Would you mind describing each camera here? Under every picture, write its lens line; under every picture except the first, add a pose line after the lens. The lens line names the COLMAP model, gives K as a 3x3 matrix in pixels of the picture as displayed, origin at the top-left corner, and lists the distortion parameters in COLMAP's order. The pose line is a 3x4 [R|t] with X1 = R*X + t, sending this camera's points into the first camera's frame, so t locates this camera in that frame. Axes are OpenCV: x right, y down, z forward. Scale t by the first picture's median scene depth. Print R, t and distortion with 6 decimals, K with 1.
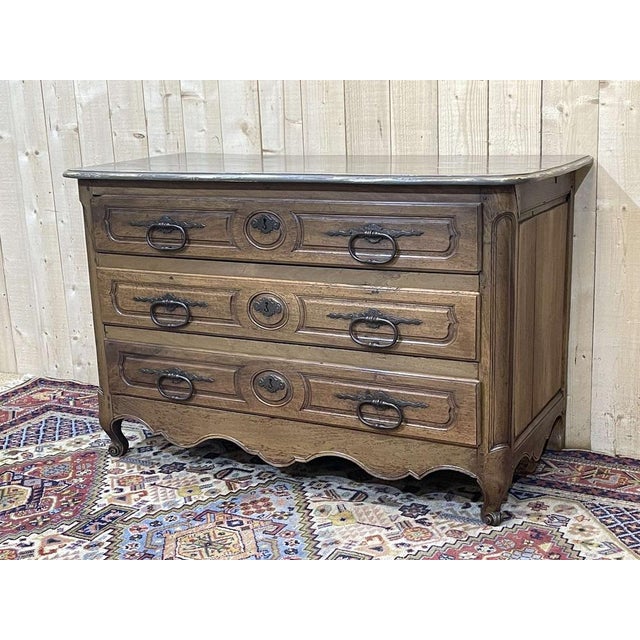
lens RADIAL K [[933.6, 0, 324.6], [0, 933.6, 328.1], [0, 0, 1]] dist [0.068310, 0.000000]
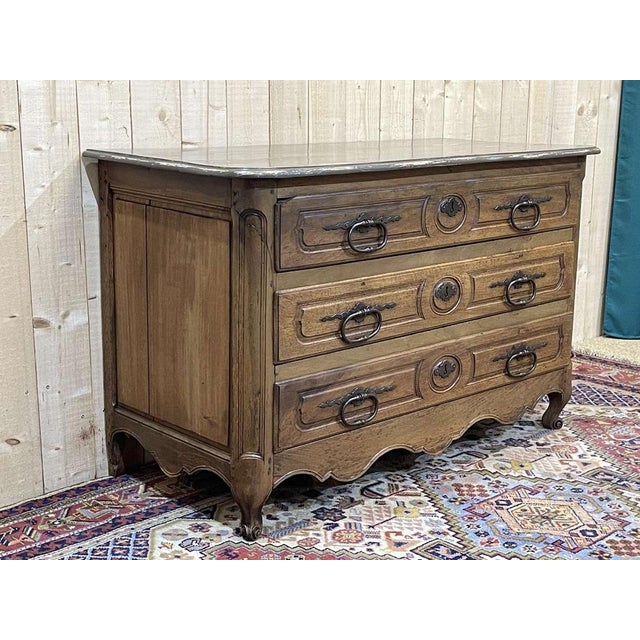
lens RADIAL K [[1044.8, 0, 302.1], [0, 1044.8, 326.8], [0, 0, 1]] dist [0.085566, 0.000000]
pose [[0.344978, -0.180251, 0.921141, -1.098280], [0.208062, 0.971657, 0.112215, -0.136880], [-0.915260, 0.152943, 0.372703, 0.700708]]
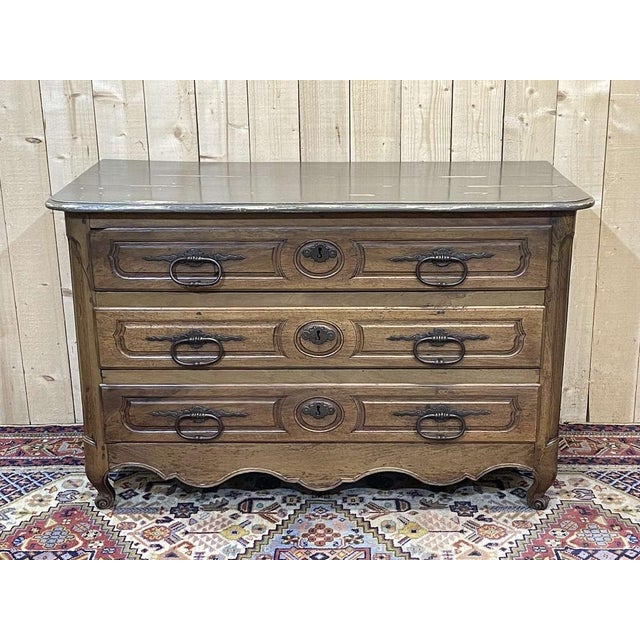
lens RADIAL K [[977.9, 0, 319.1], [0, 977.9, 325.1], [0, 0, 1]] dist [0.070037, 0.000000]
pose [[0.897373, -0.115319, 0.425939, -0.476732], [0.086772, 0.992518, 0.085904, -0.116313], [-0.432658, -0.040128, 0.900665, 0.070823]]
